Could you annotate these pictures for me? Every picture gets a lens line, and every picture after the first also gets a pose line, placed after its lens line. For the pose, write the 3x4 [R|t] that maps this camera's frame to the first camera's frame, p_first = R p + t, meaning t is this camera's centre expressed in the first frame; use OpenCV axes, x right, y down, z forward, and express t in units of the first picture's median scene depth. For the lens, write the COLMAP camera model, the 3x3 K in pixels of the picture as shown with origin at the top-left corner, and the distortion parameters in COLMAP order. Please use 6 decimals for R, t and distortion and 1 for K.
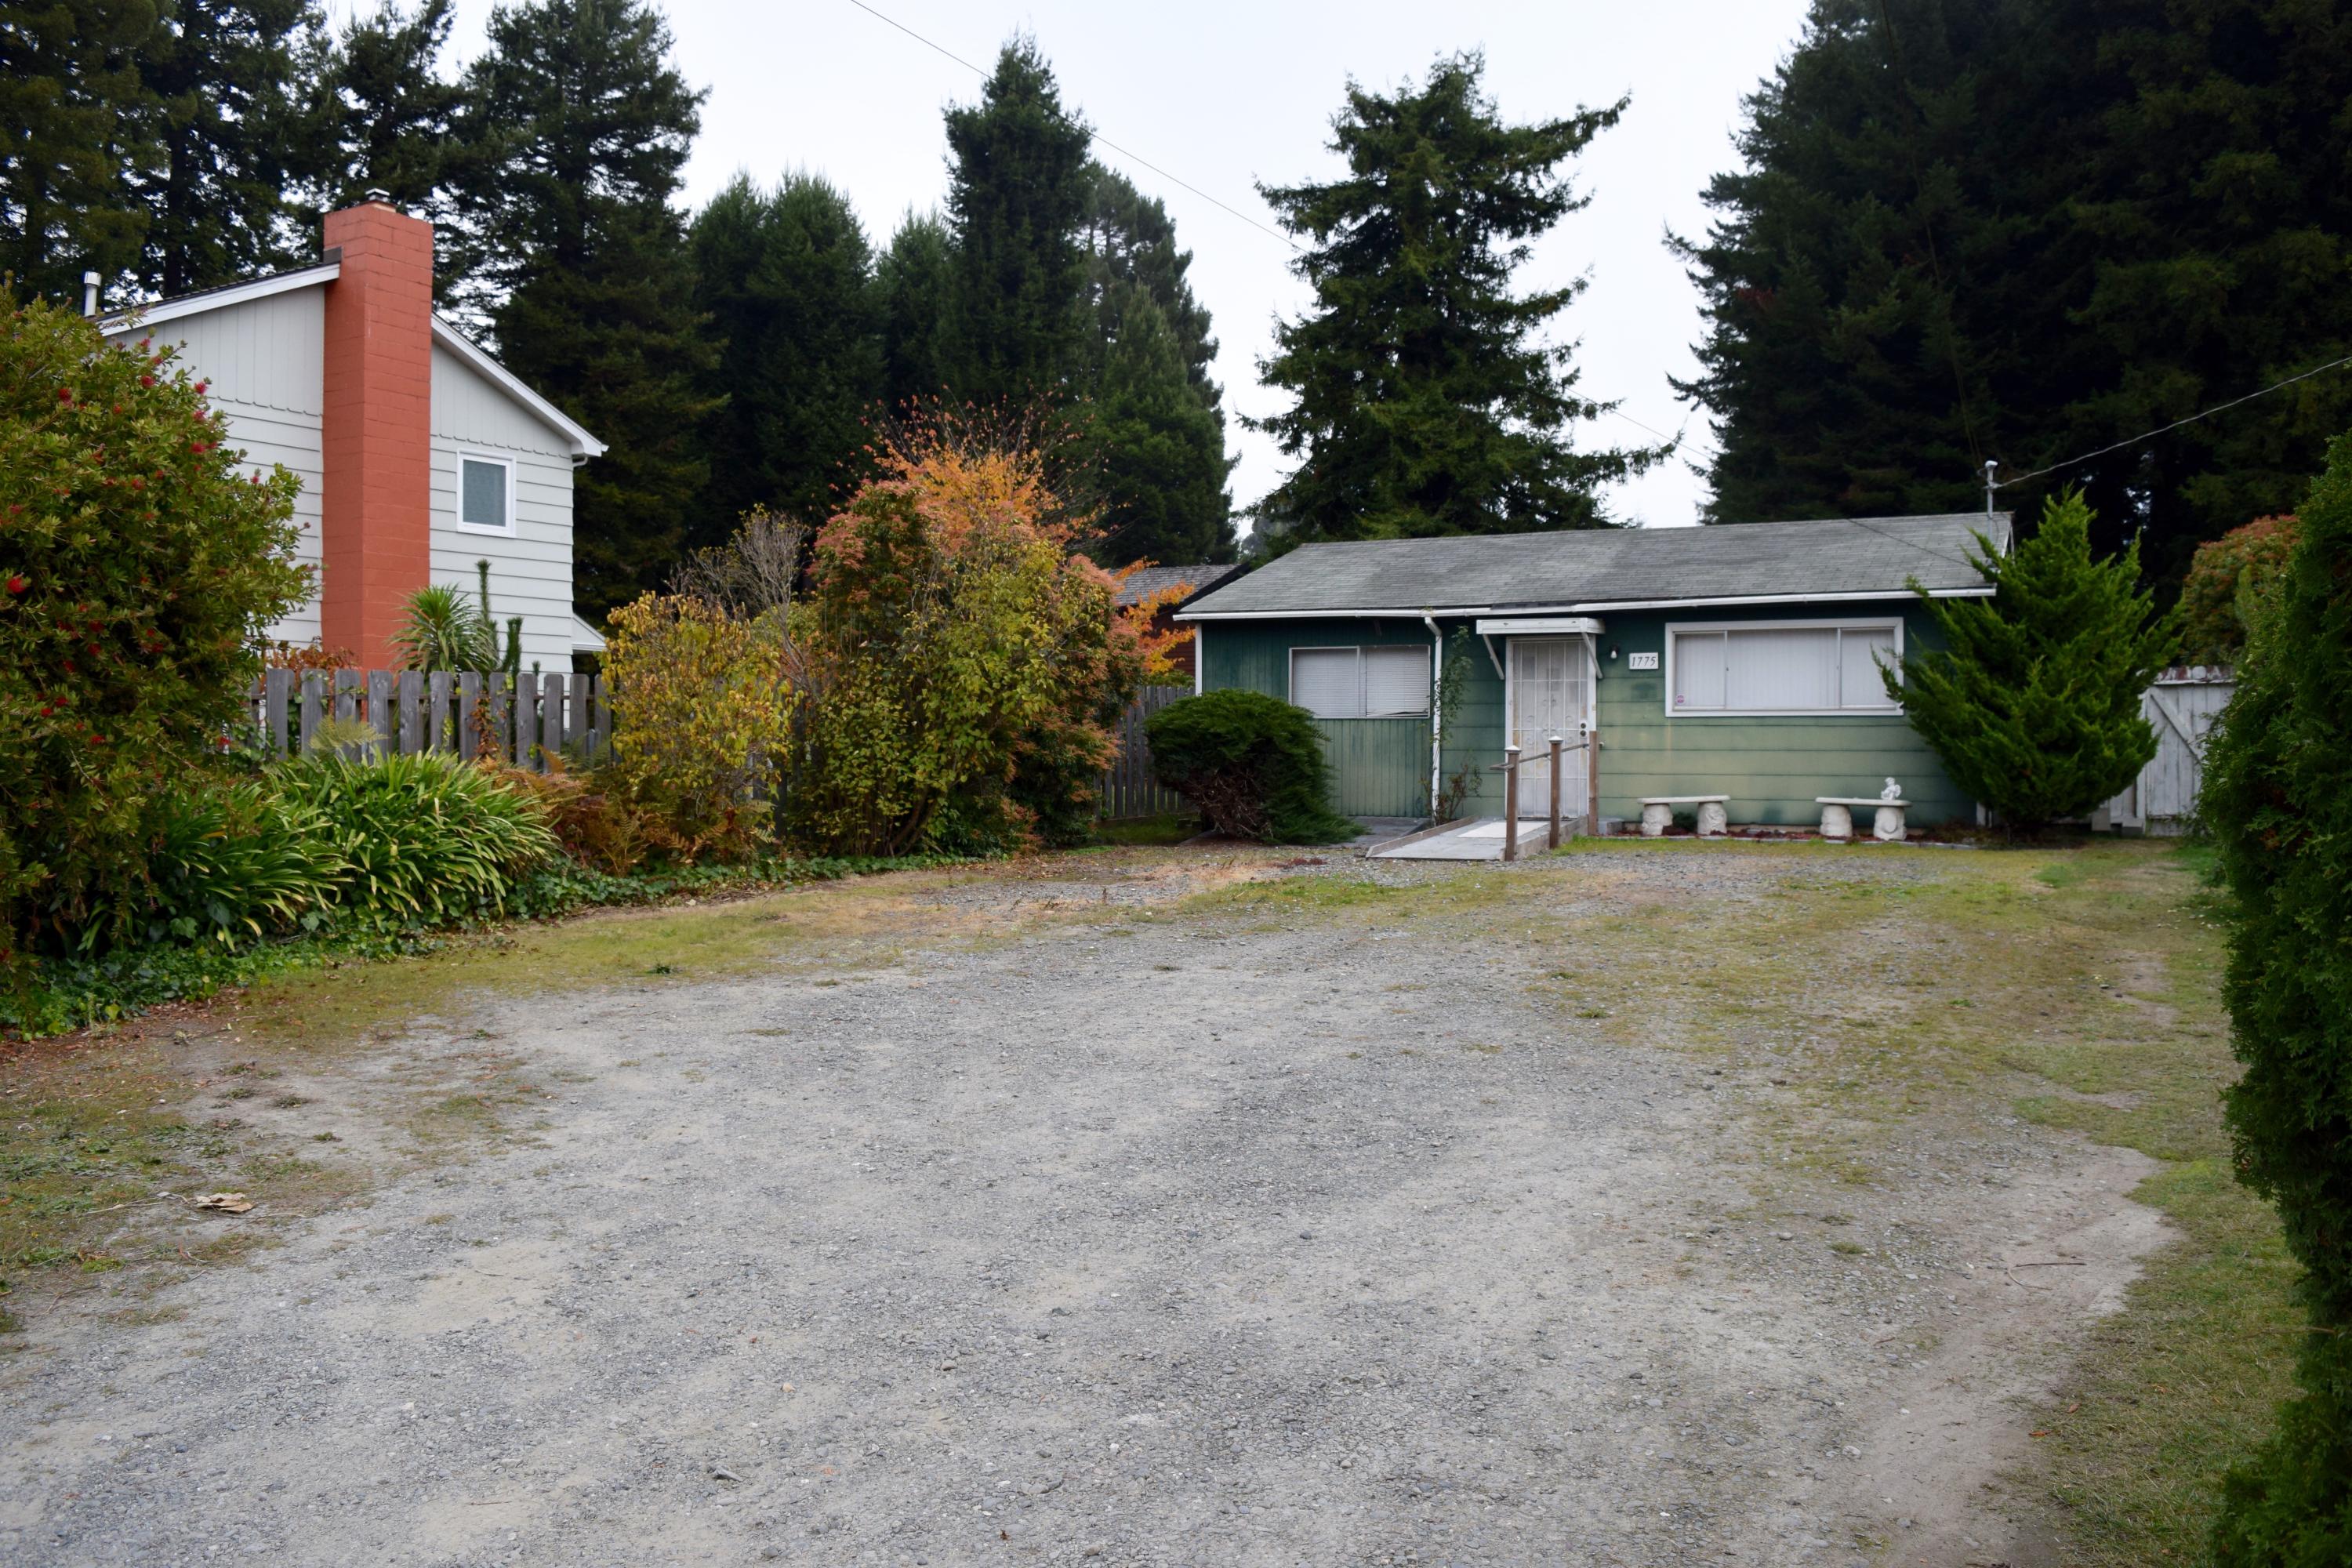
lens RADIAL K [[1846.0, 0, 1168.2], [0, 1846.0, 776.8], [0, 0, 1]] dist [-0.095902, 0.023327]
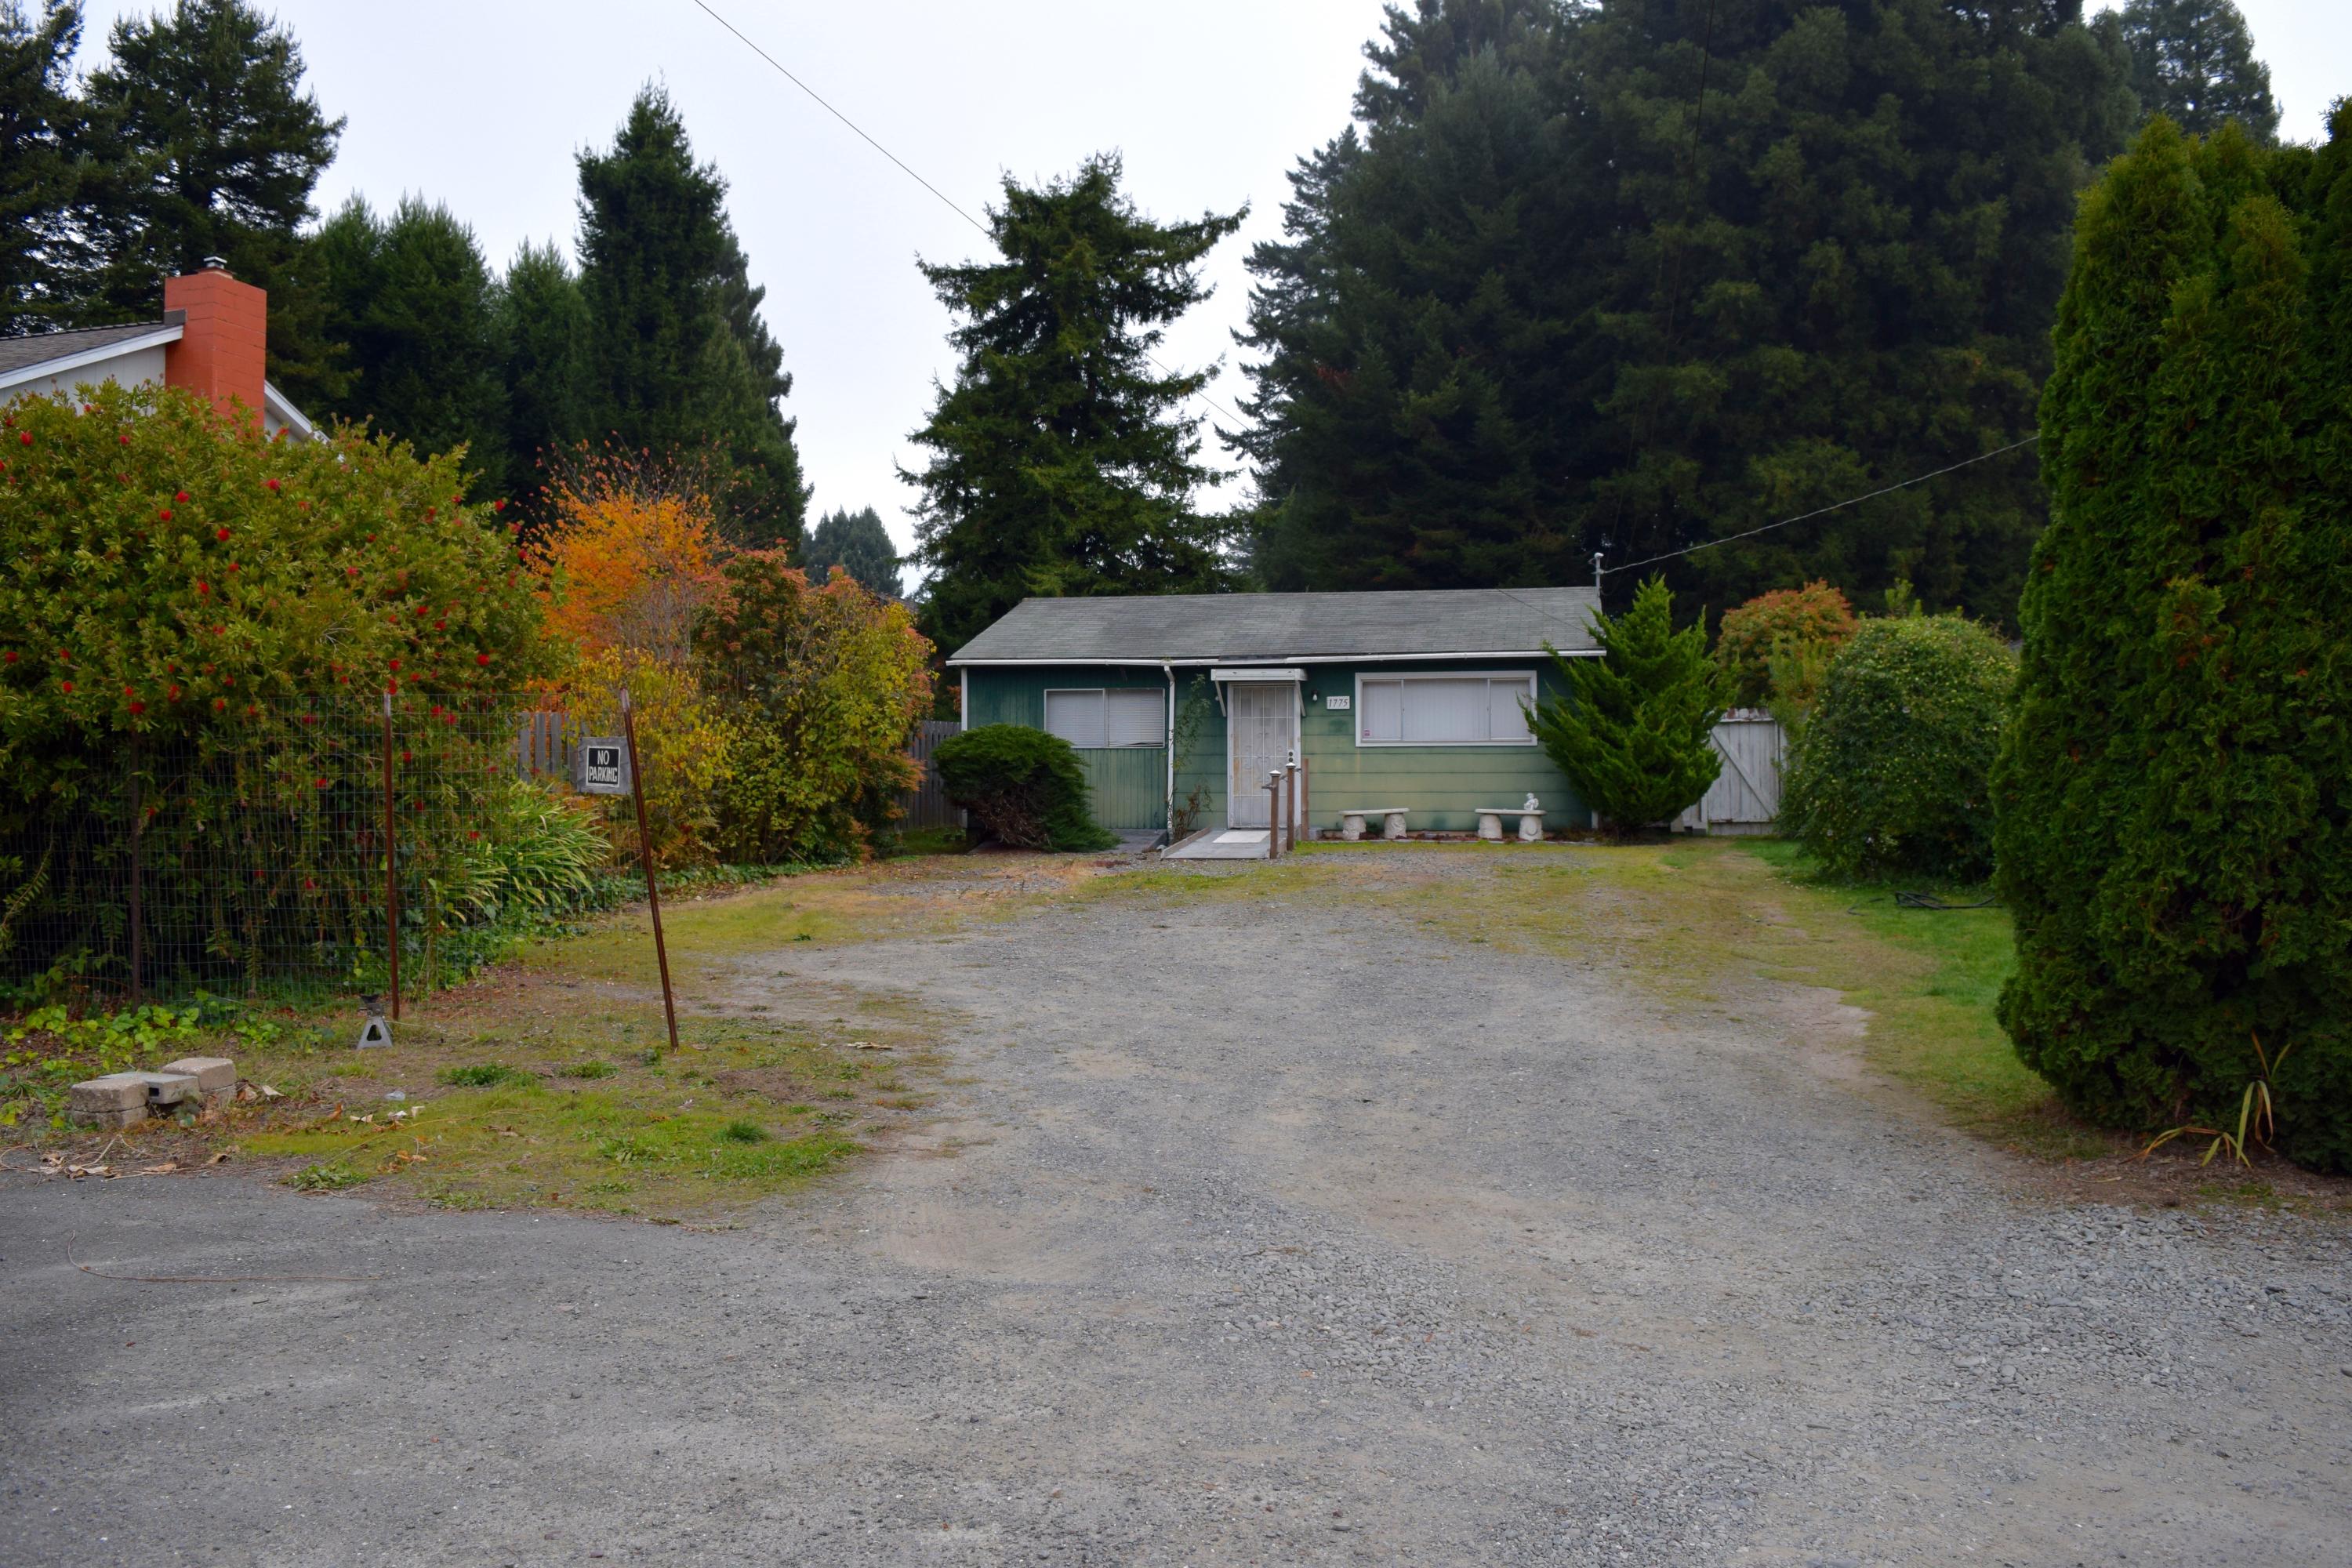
lens RADIAL K [[1846.0, 0, 1168.2], [0, 1846.0, 776.8], [0, 0, 1]] dist [-0.095902, 0.023327]
pose [[0.965057, -0.004644, 0.261997, -0.106467], [0.008061, 0.999896, -0.011970, 0.001285], [-0.261914, 0.013664, 0.964994, -0.111271]]
